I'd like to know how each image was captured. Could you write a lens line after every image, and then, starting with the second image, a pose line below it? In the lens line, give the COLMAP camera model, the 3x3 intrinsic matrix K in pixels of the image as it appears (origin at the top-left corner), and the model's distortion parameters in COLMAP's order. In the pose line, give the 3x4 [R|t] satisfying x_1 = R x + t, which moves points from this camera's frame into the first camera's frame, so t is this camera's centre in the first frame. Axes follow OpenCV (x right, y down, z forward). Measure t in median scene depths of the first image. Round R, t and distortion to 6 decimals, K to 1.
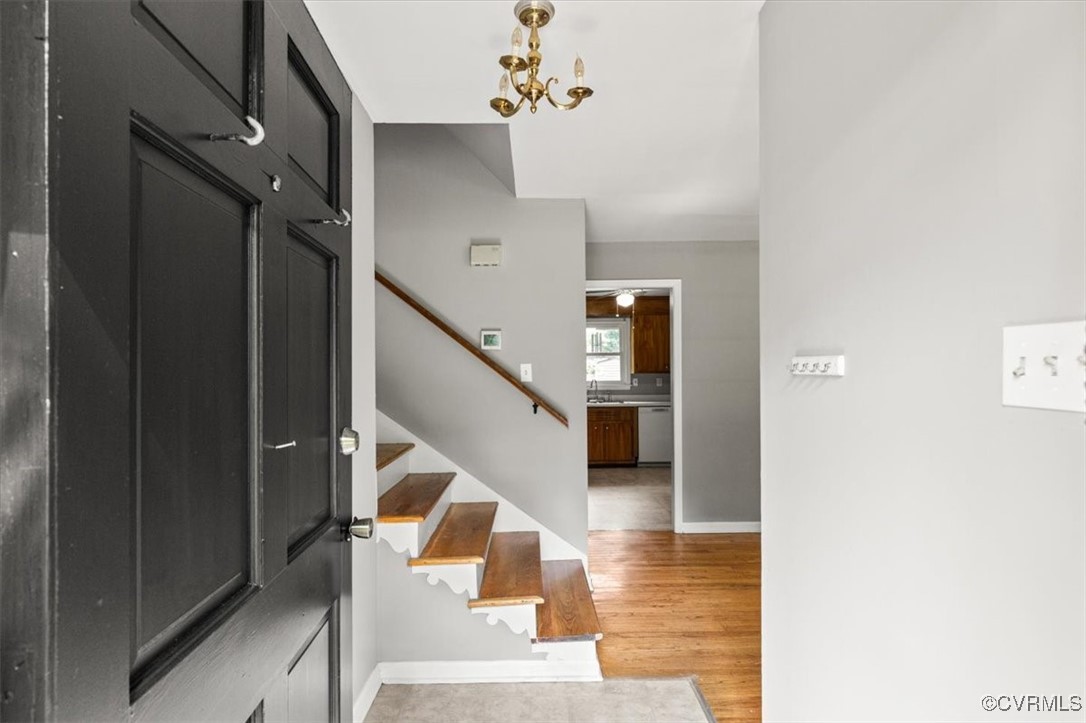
lens RADIAL K [[543.8, 0, 543.0], [0, 543.8, 376.7], [0, 0, 1]] dist [-0.001116, 0.000279]
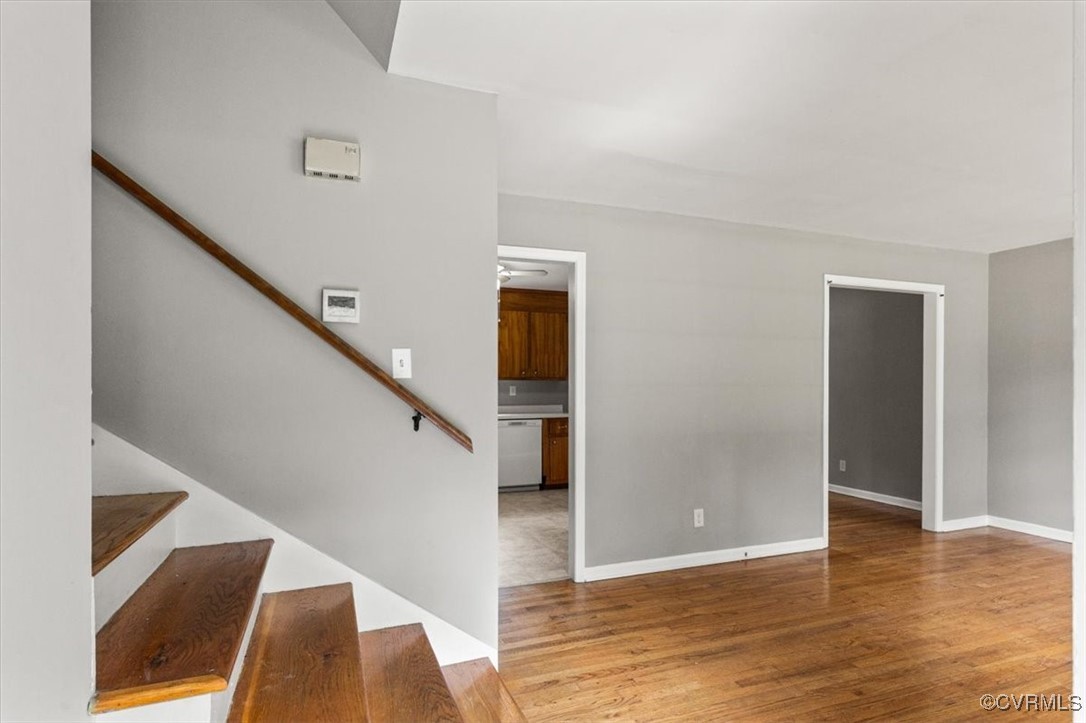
lens RADIAL K [[571.6, 0, 560.3], [0, 571.6, 388.0], [0, 0, 1]] dist [0.032048, 0.000404]
pose [[0.928692, 0.009013, 0.370742, -0.102922], [-0.007572, 0.999957, -0.005342, 0.021456], [-0.370774, 0.002154, 0.928720, 0.326821]]
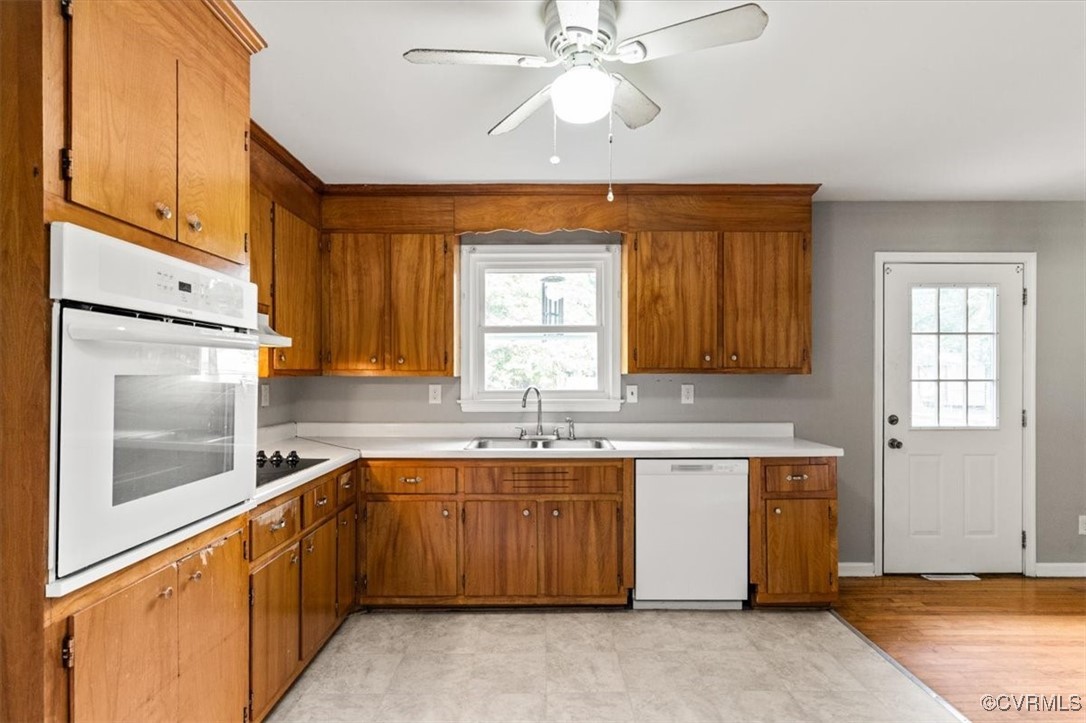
lens RADIAL K [[543.8, 0, 543.0], [0, 543.8, 376.7], [0, 0, 1]] dist [-0.001116, 0.000279]
pose [[0.999768, 0.009920, -0.019116, 0.236113], [-0.009981, 0.999945, -0.003078, -0.003617], [0.019084, 0.003268, 0.999813, 1.246888]]
